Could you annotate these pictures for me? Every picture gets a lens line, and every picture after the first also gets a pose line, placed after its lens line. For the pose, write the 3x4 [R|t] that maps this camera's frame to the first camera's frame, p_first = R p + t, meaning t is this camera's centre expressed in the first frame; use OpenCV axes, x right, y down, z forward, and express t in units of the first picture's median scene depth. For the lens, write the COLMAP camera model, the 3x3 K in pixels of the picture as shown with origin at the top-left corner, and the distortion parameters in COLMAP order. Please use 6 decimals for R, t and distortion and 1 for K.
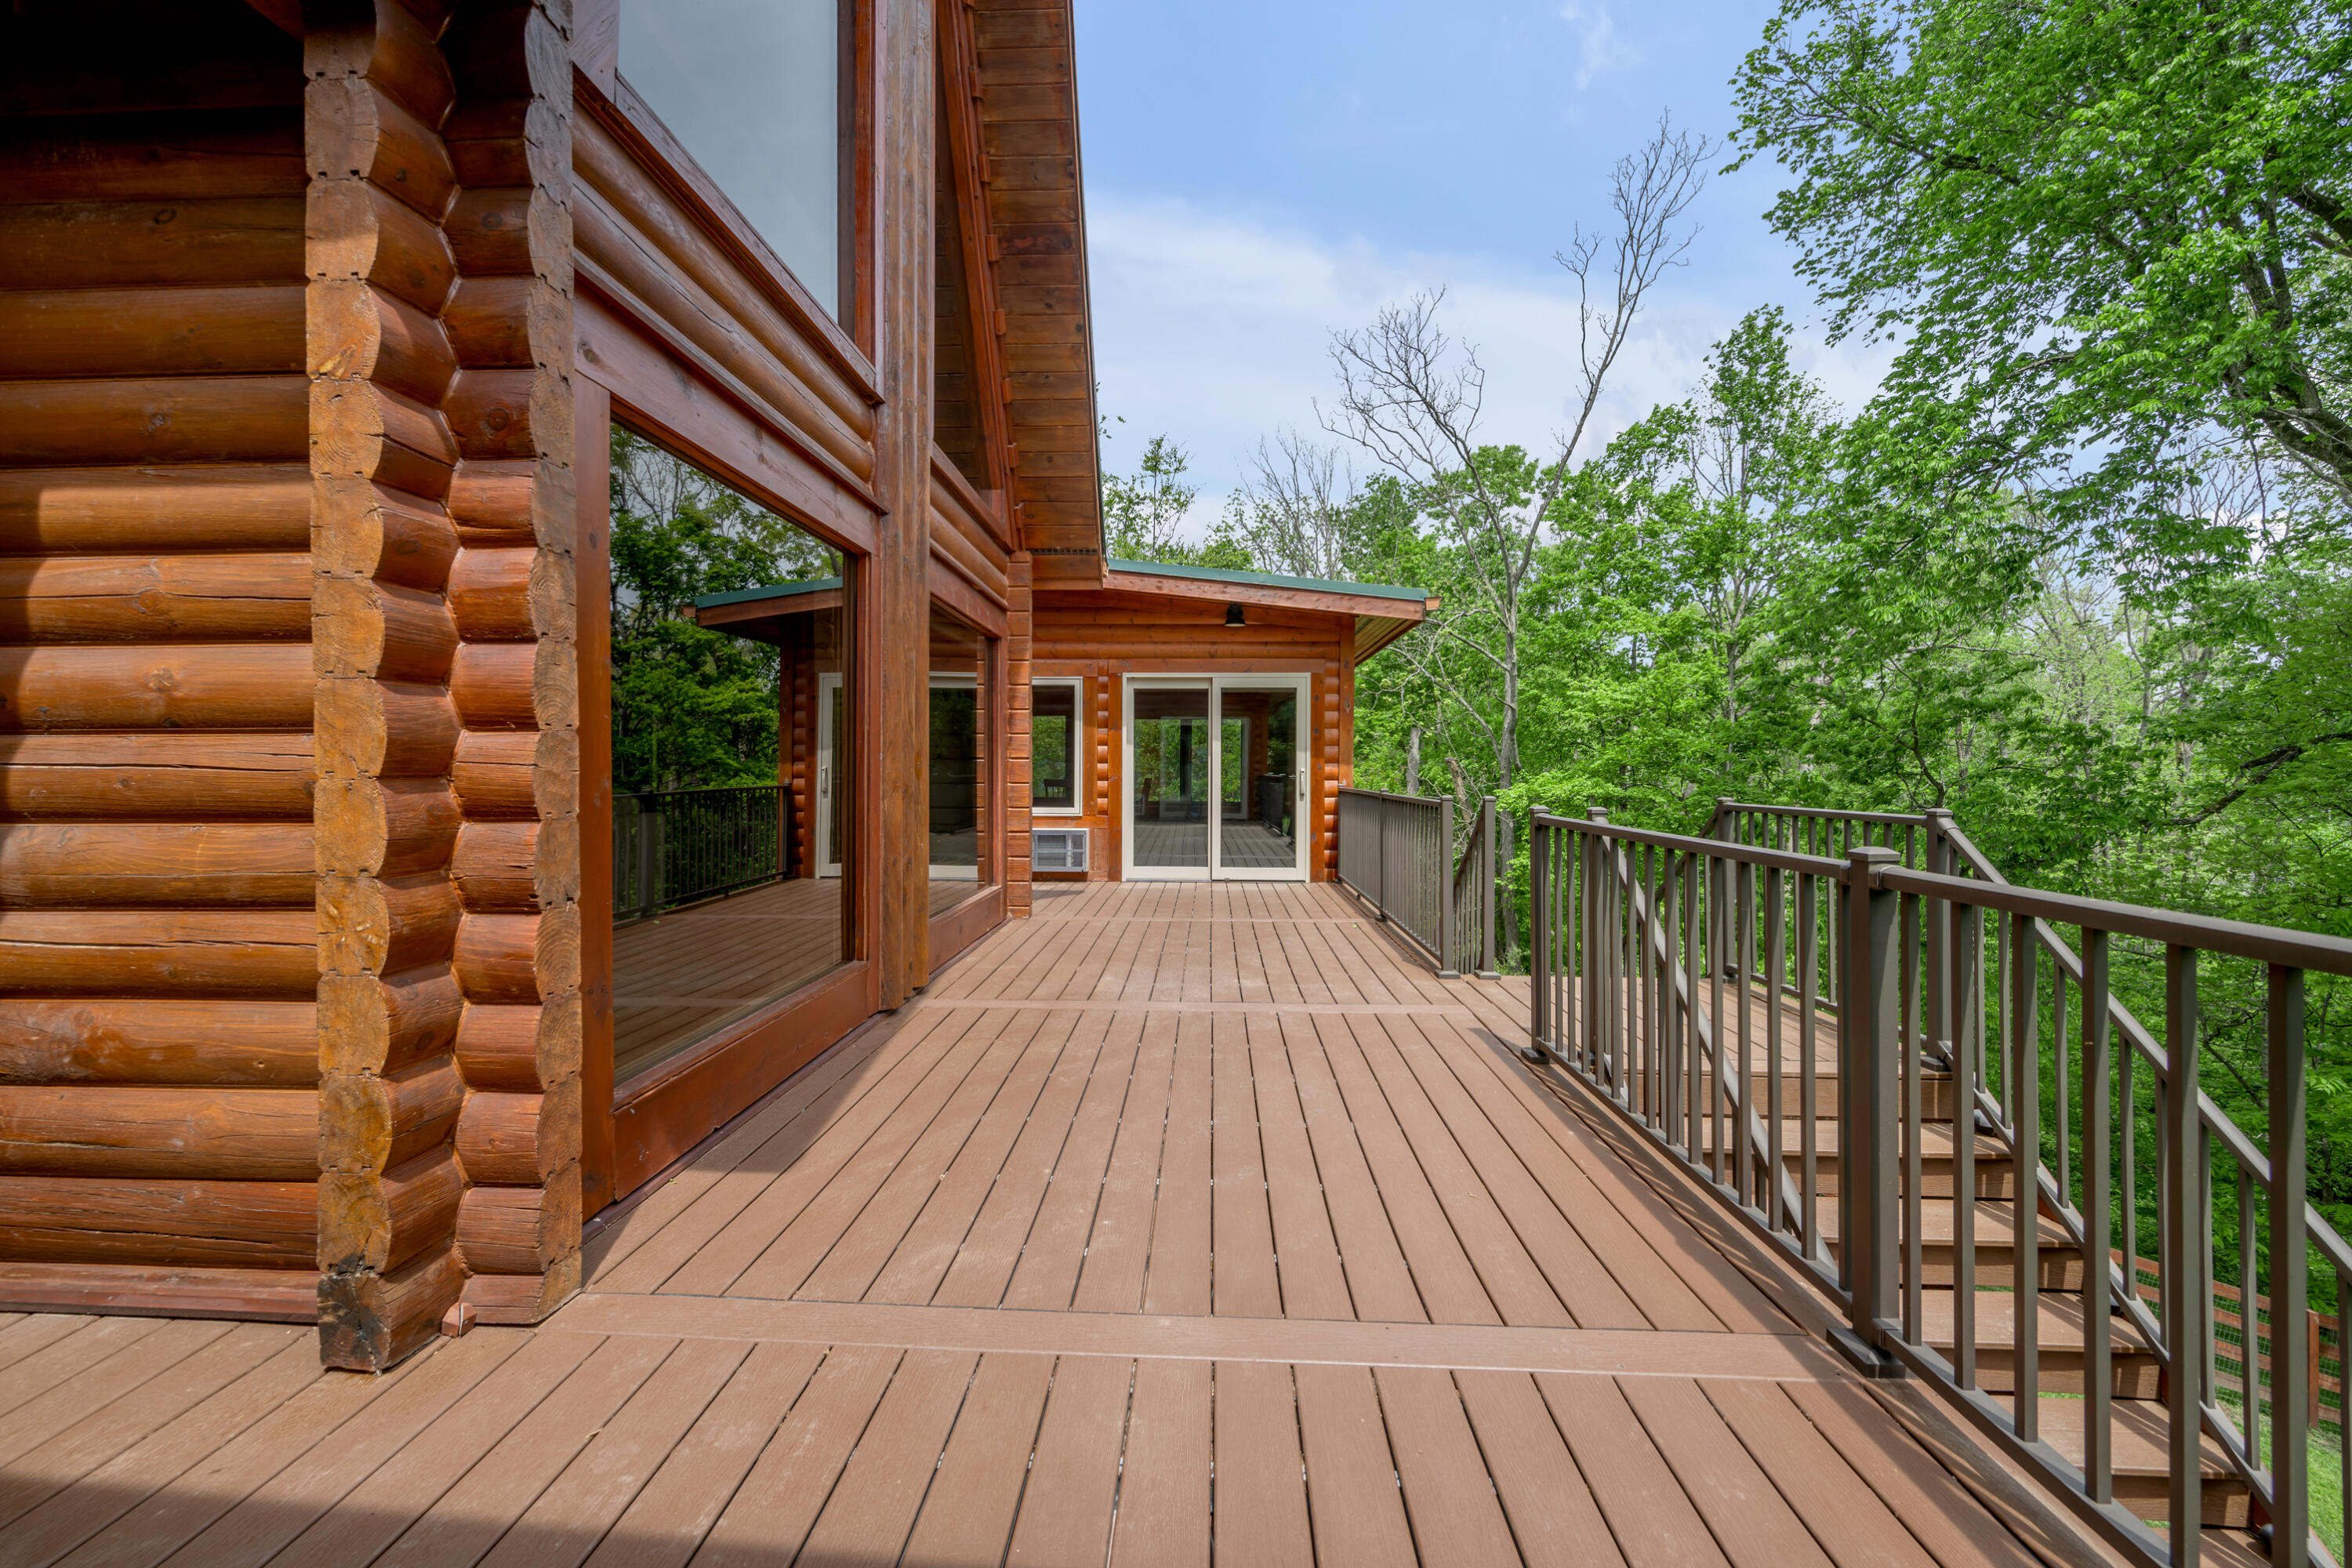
lens RADIAL K [[943.9, 0, 1174.5], [0, 943.9, 767.7], [0, 0, 1]] dist [-0.000124, -0.000008]
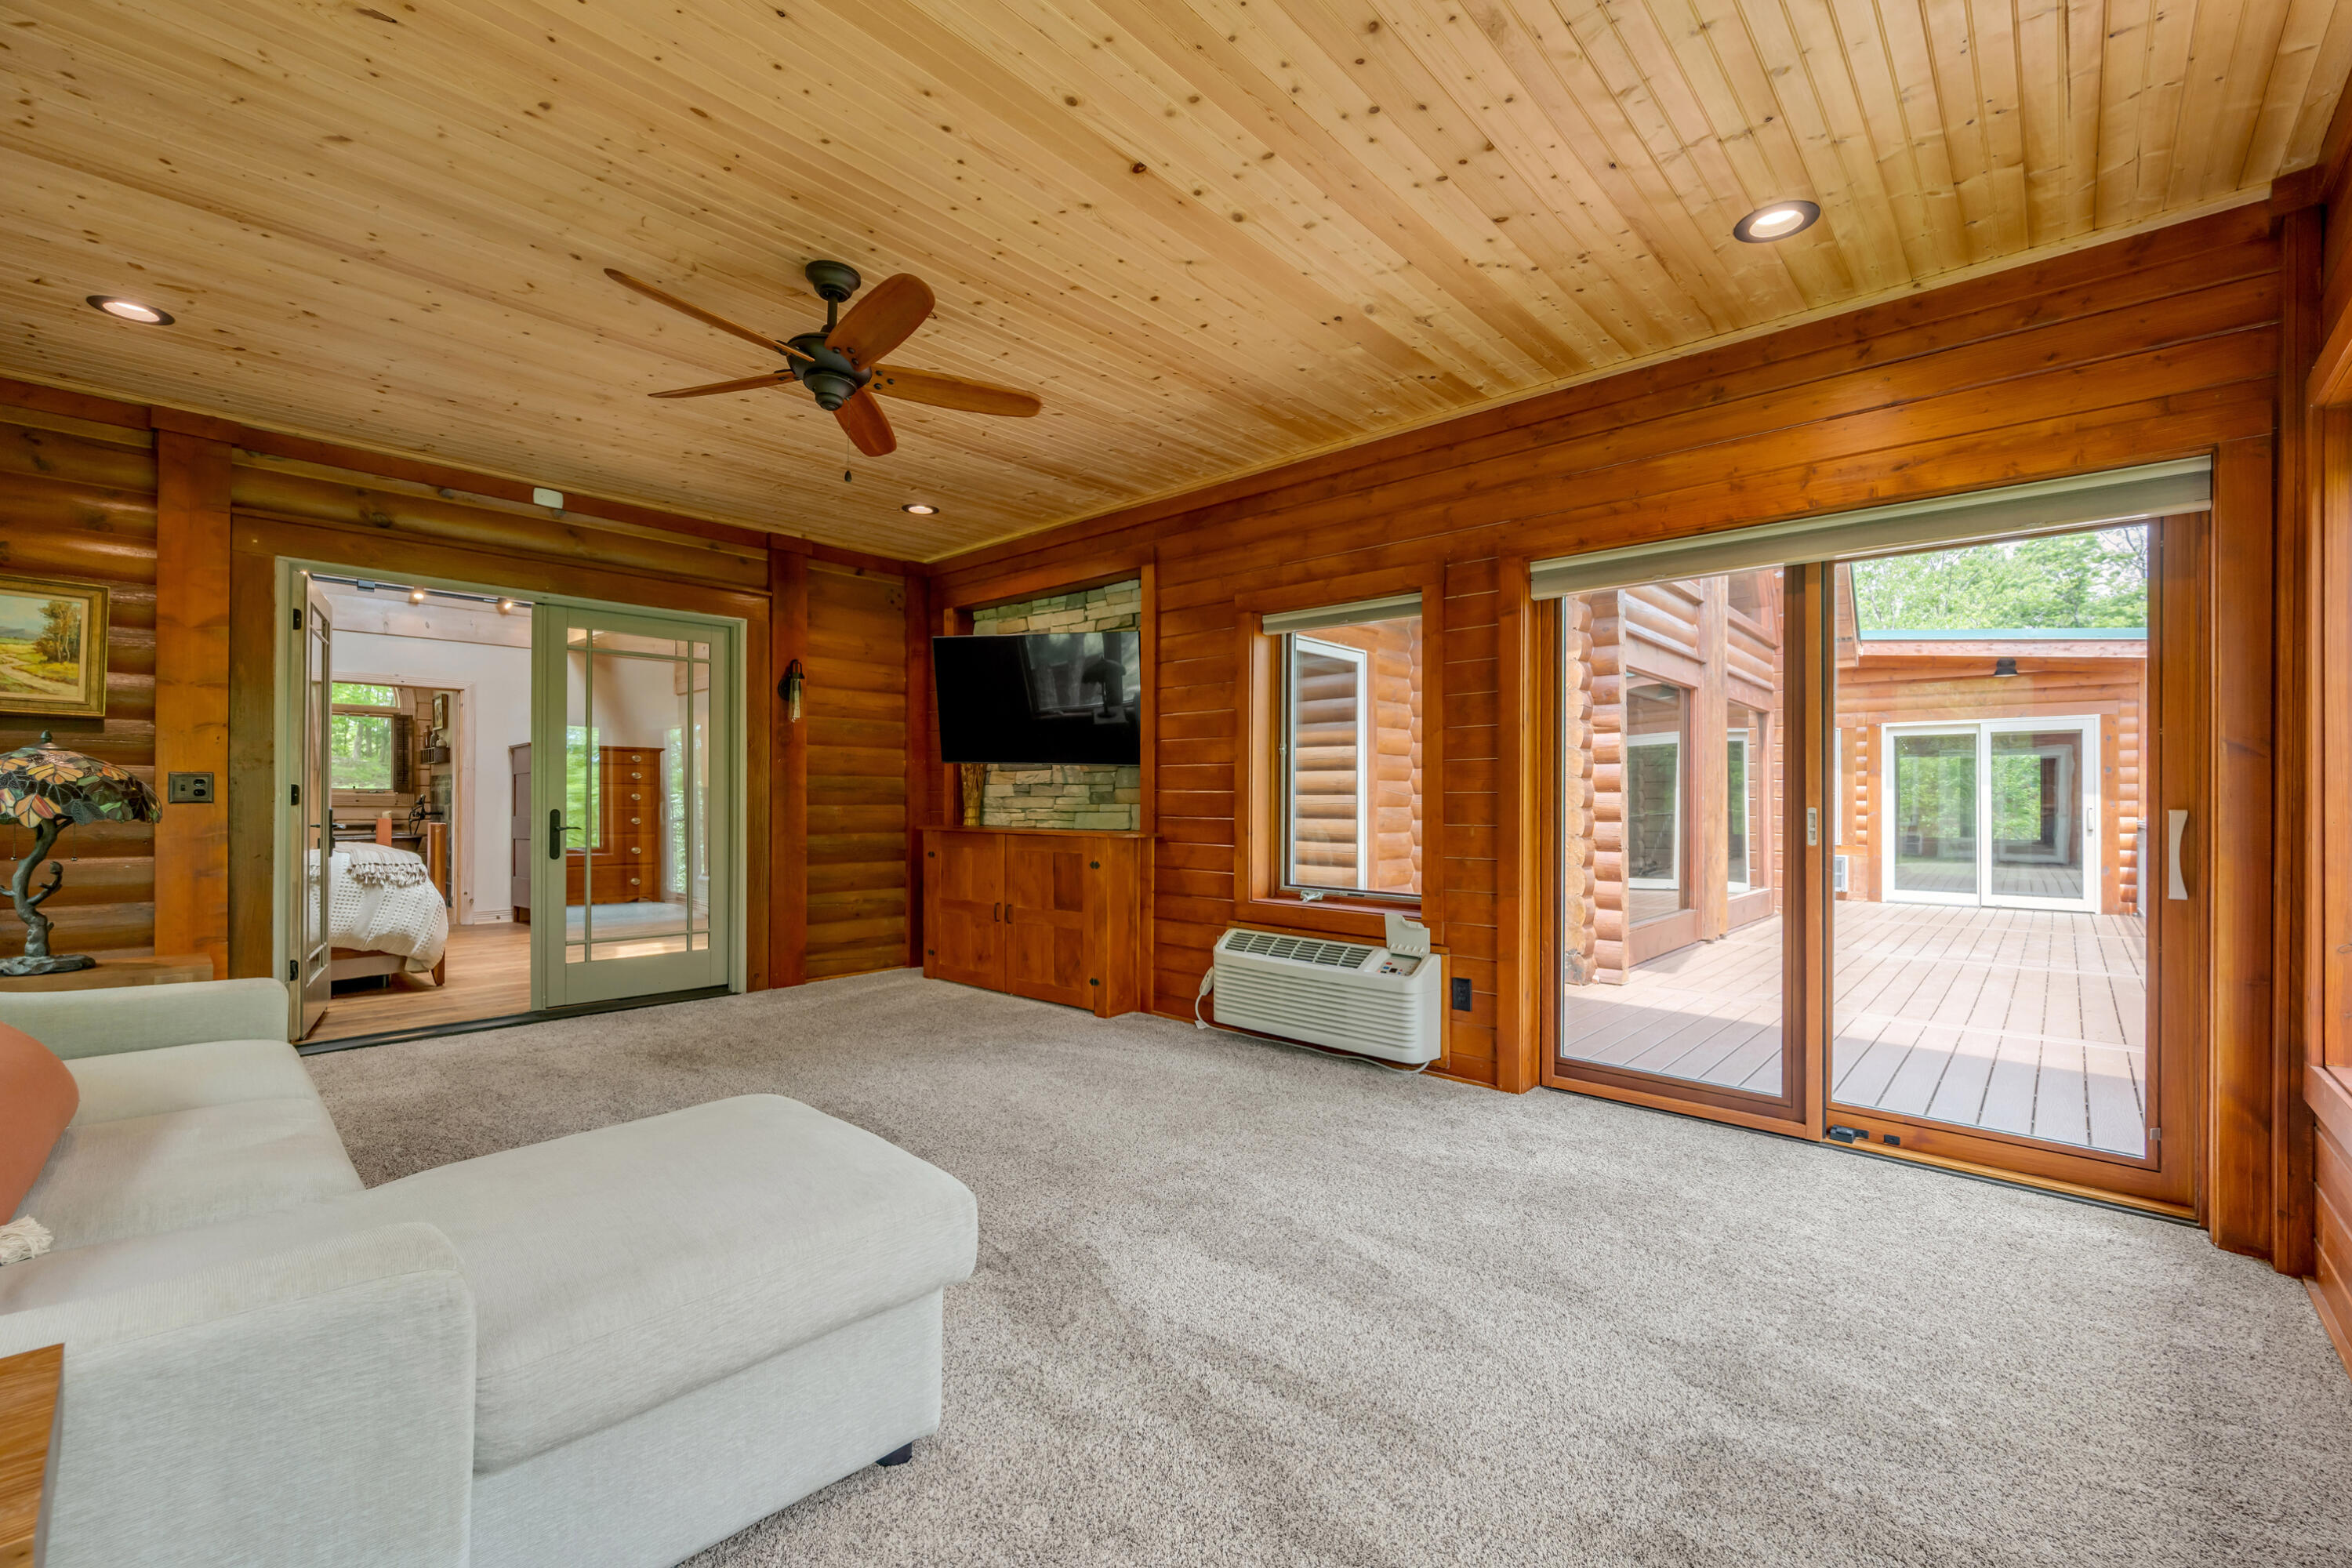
lens RADIAL K [[979.7, 0, 1183.4], [0, 979.7, 796.5], [0, 0, 1]] dist [-0.003160, -0.000183]
pose [[0.768393, -0.002792, -0.639972, 0.055958], [-0.001721, 0.999978, -0.006429, -0.000420], [0.639976, 0.006041, 0.768371, -0.487377]]
